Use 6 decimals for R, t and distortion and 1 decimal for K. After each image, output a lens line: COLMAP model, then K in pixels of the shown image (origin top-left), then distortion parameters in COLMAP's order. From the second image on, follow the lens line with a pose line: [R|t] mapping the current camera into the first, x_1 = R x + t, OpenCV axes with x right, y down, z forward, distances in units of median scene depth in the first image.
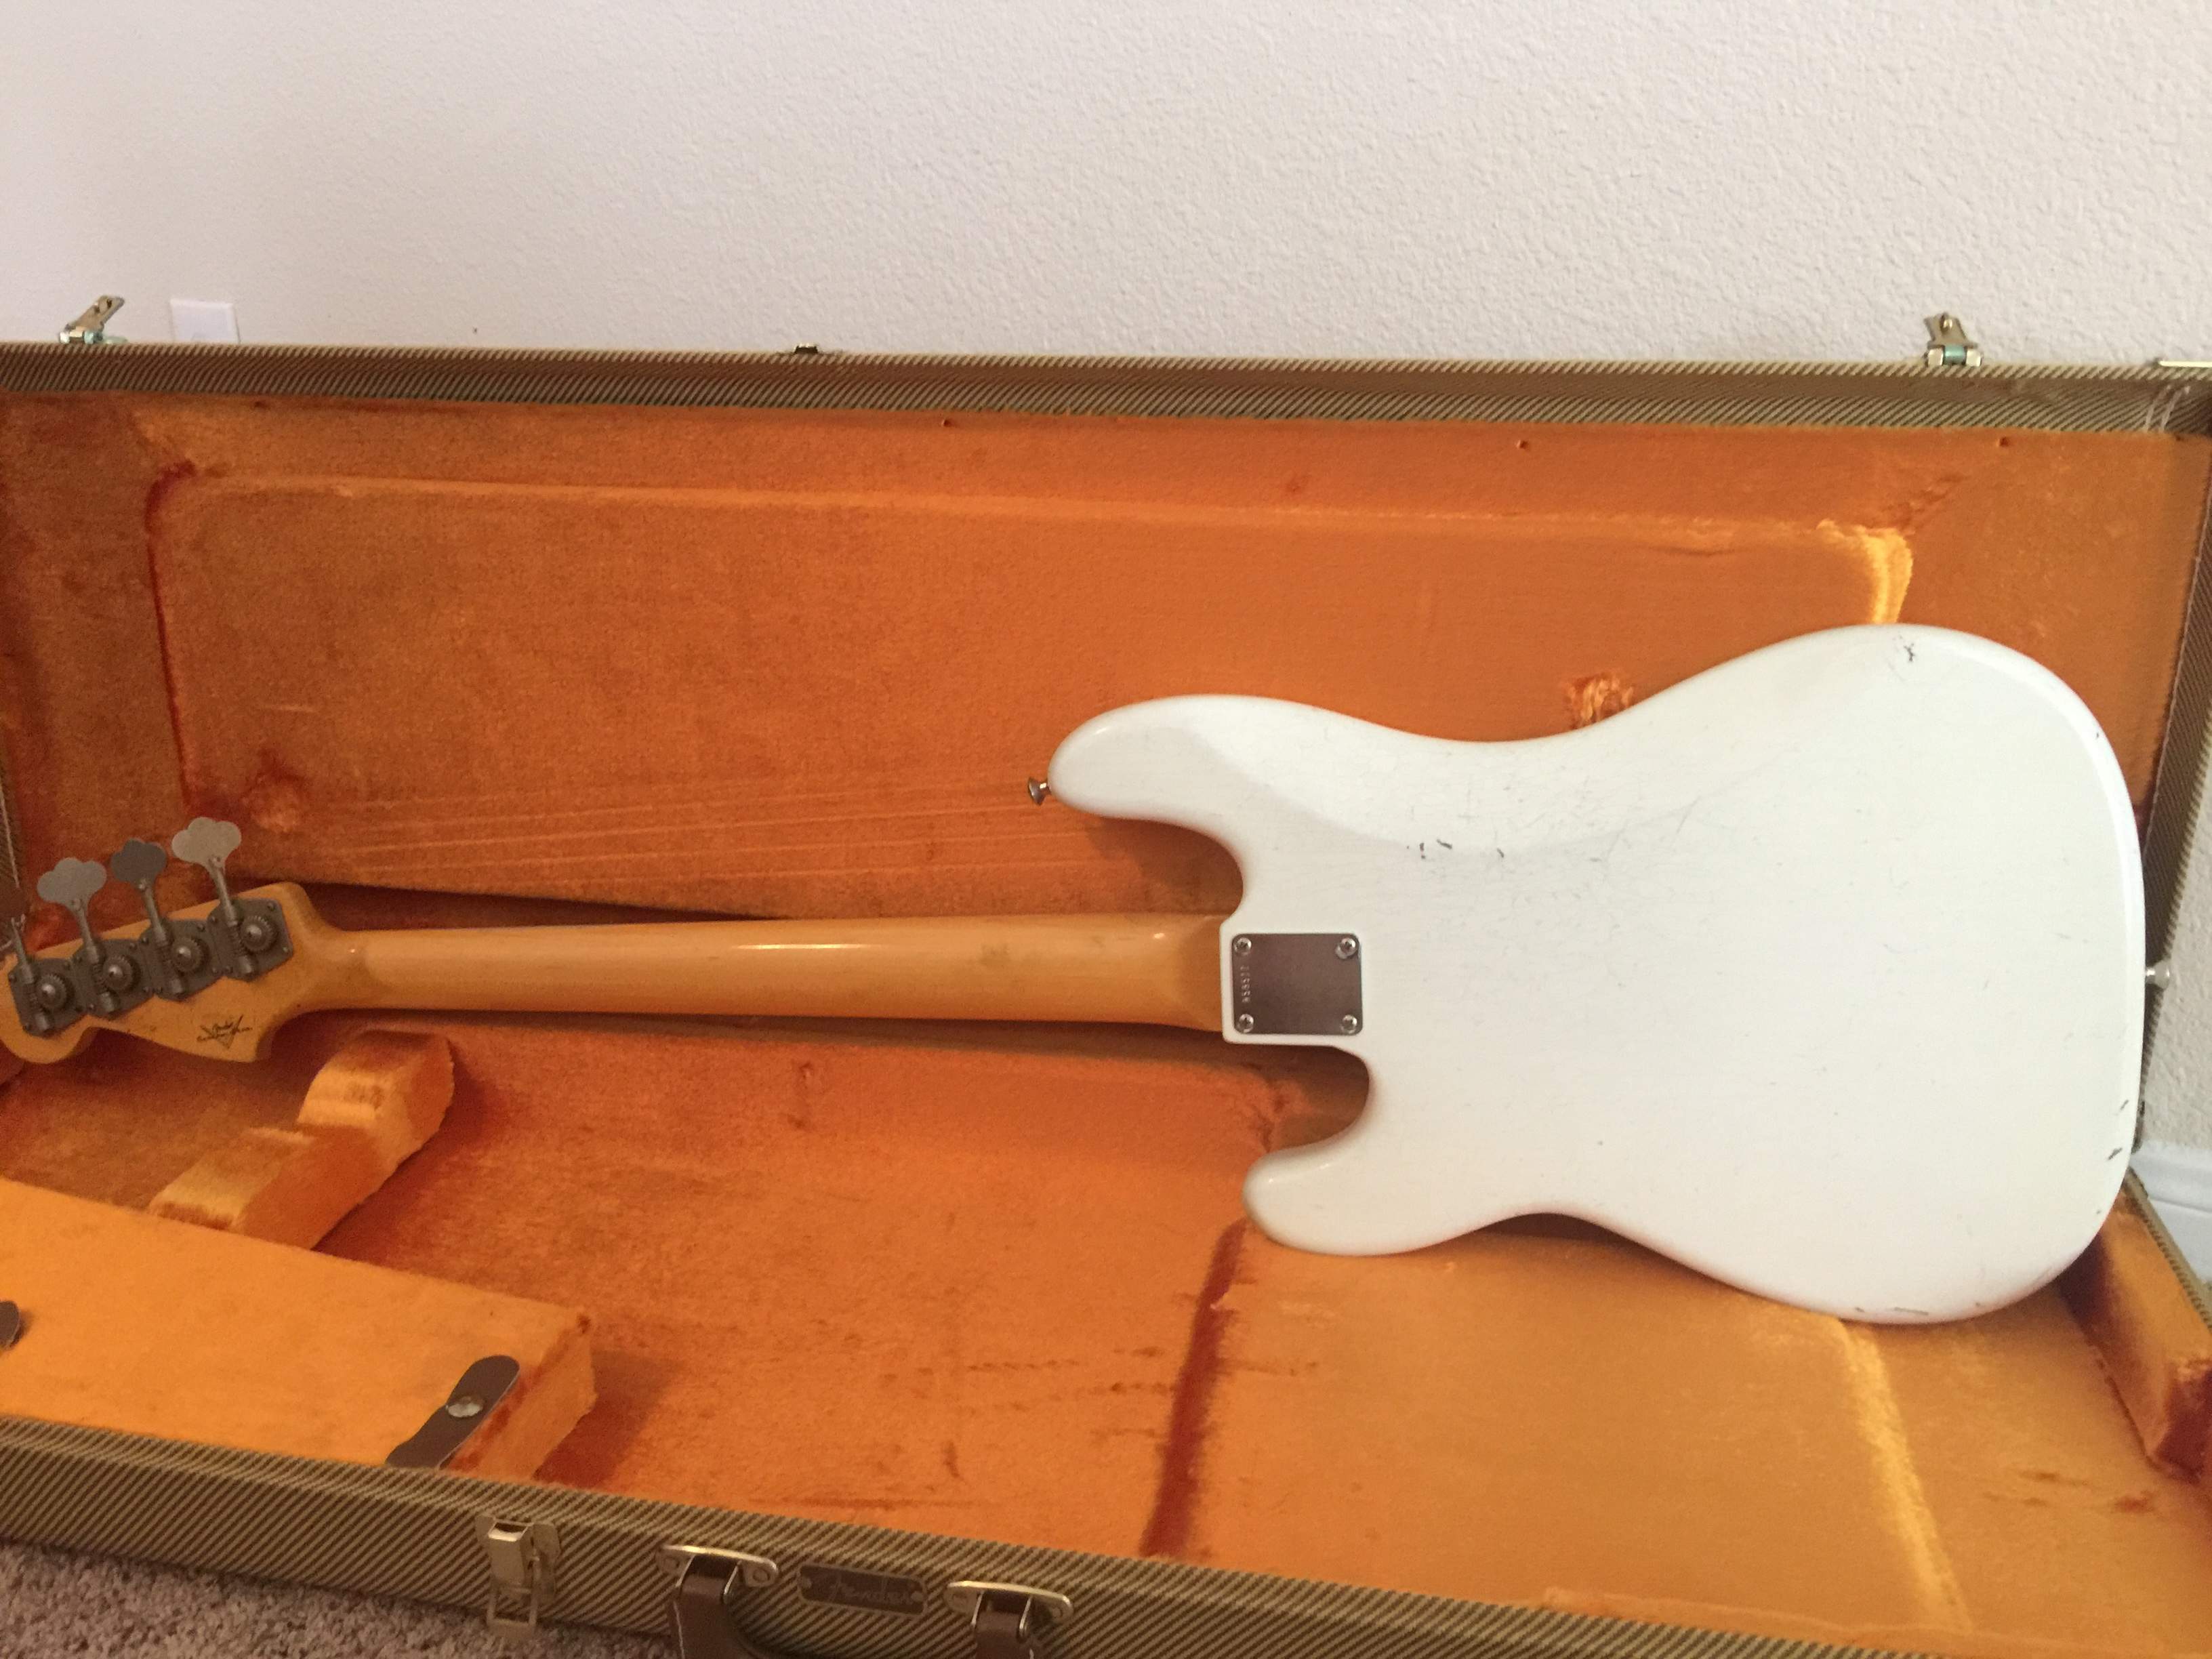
lens RADIAL K [[1888.0, 0, 1161.2], [0, 1888.0, 792.2], [0, 0, 1]] dist [0.131925, -0.218209]
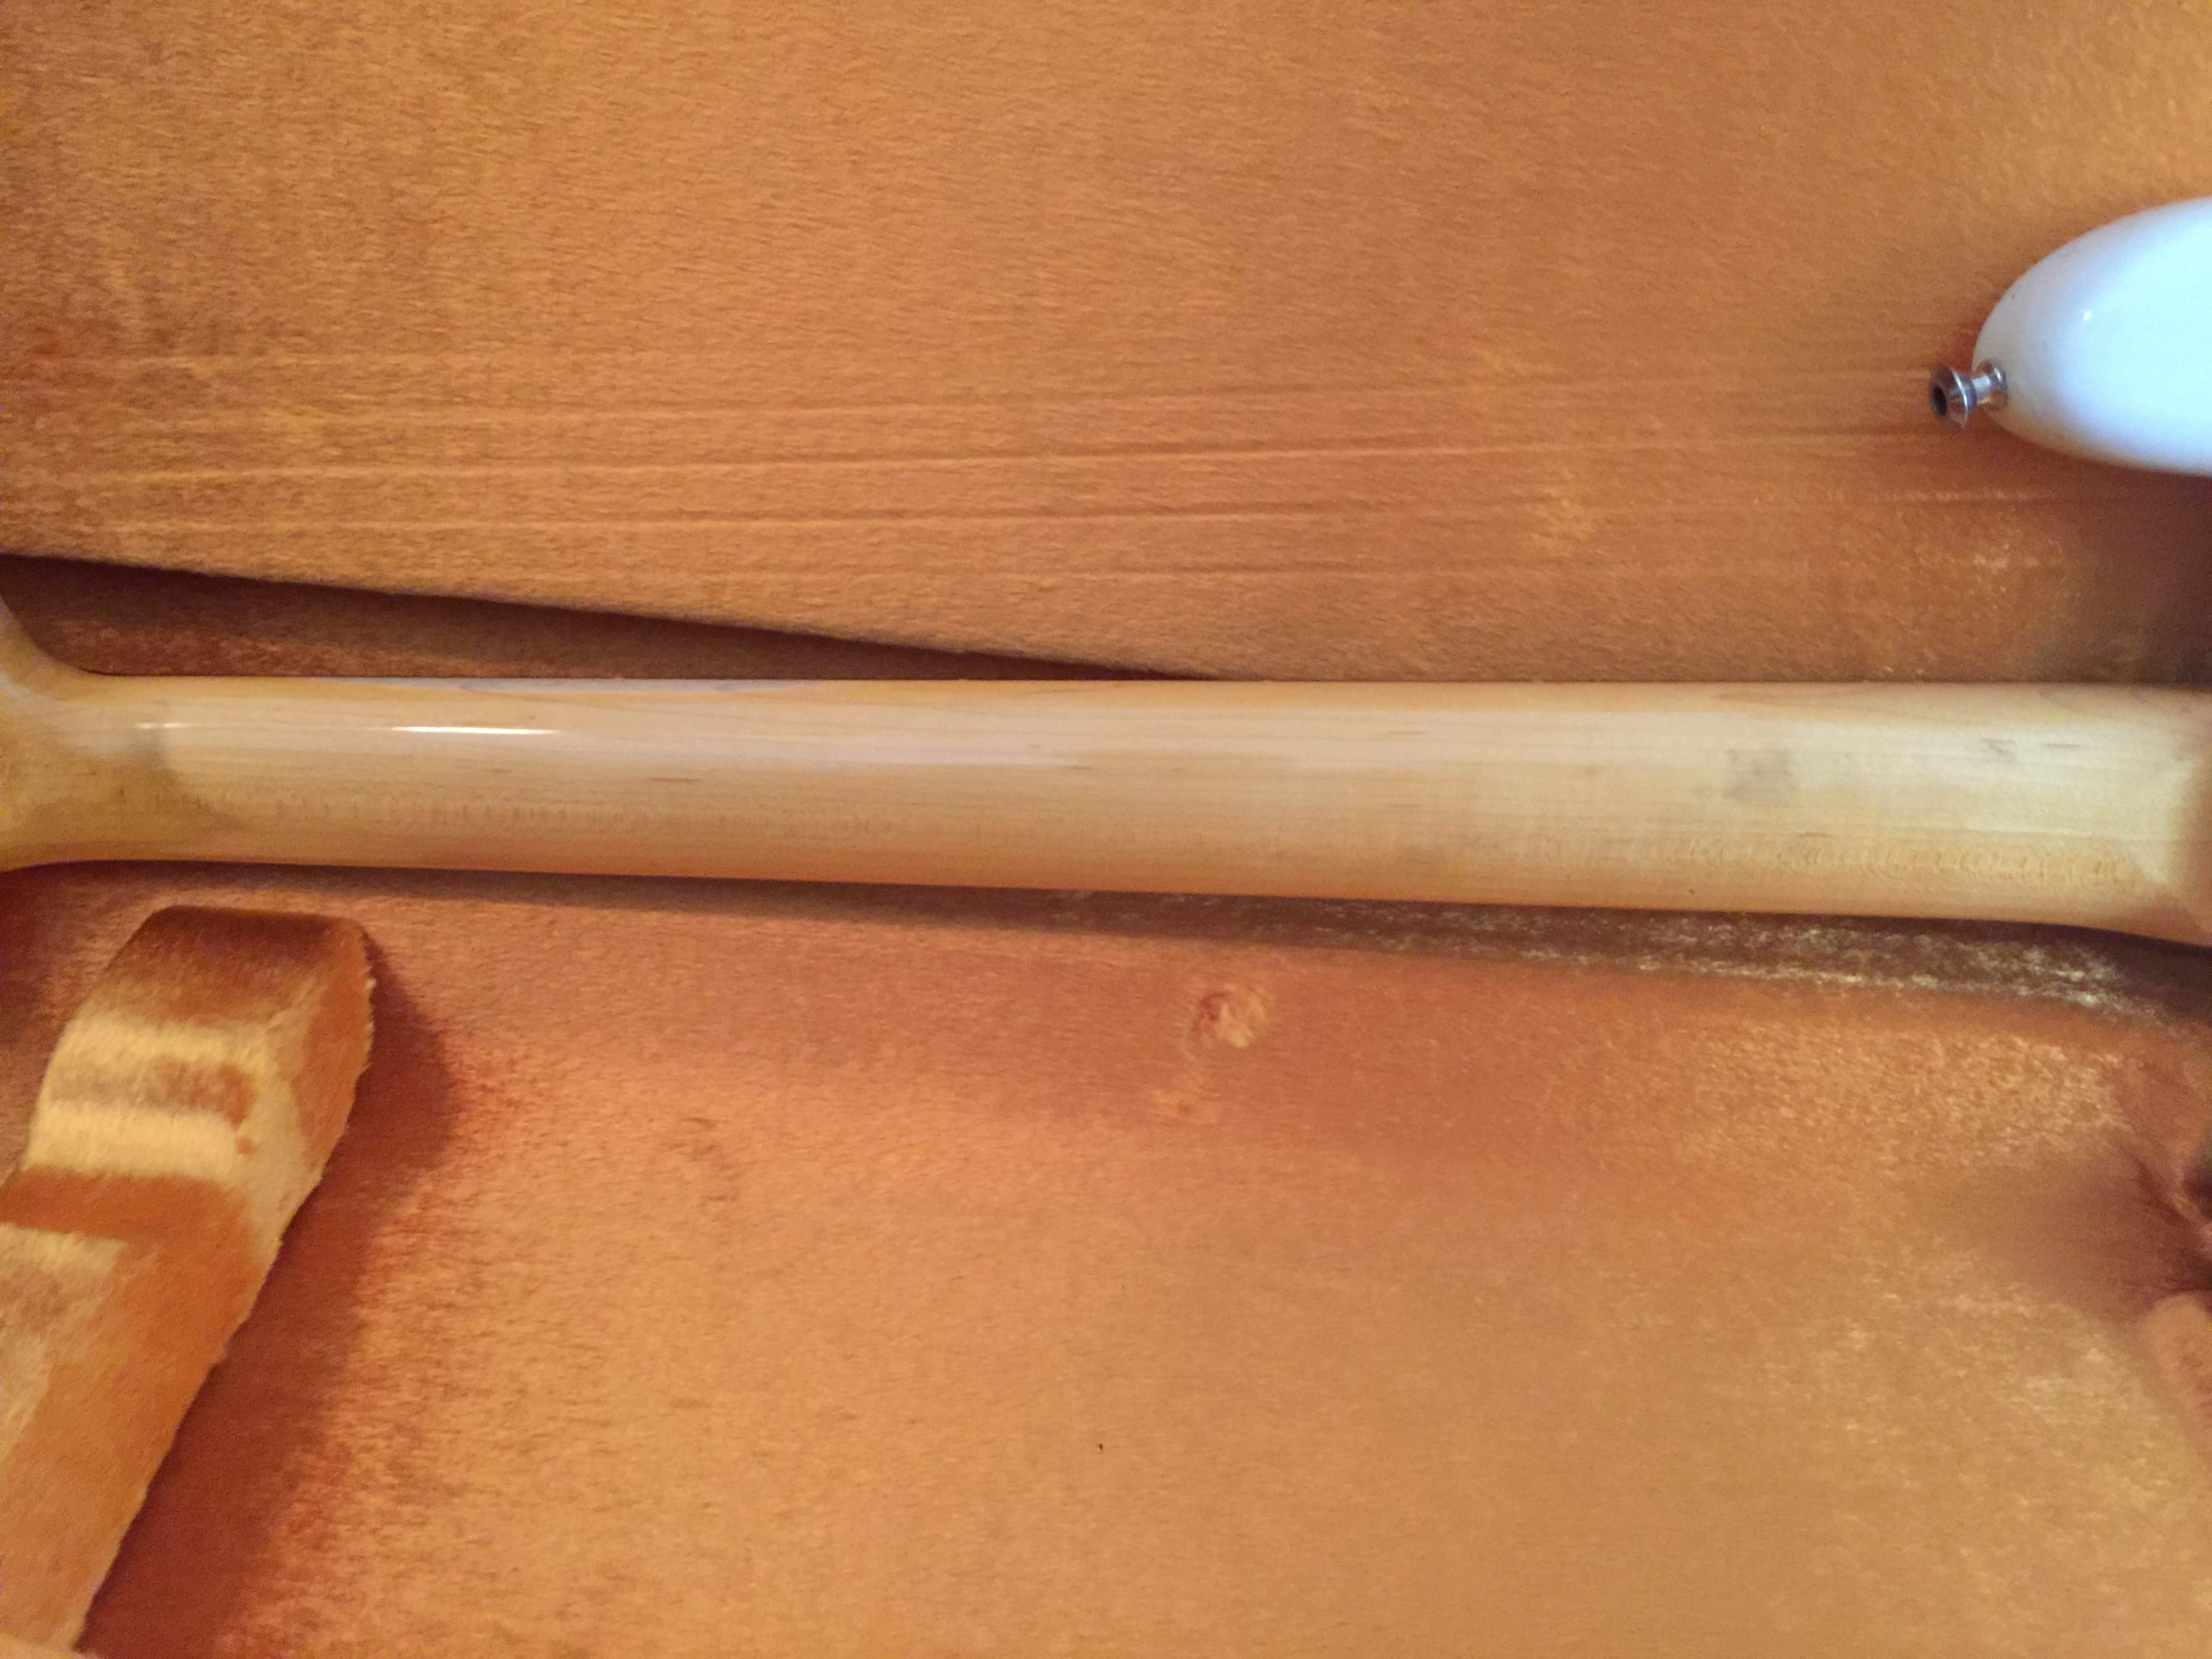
lens RADIAL K [[1888.0, 0, 1161.2], [0, 1888.0, 792.2], [0, 0, 1]] dist [0.131925, -0.218209]
pose [[0.975957, 0.006697, 0.217861, -0.335172], [-0.040541, 0.987664, 0.151252, 0.029115], [-0.214160, -0.156448, 0.964189, 0.630734]]
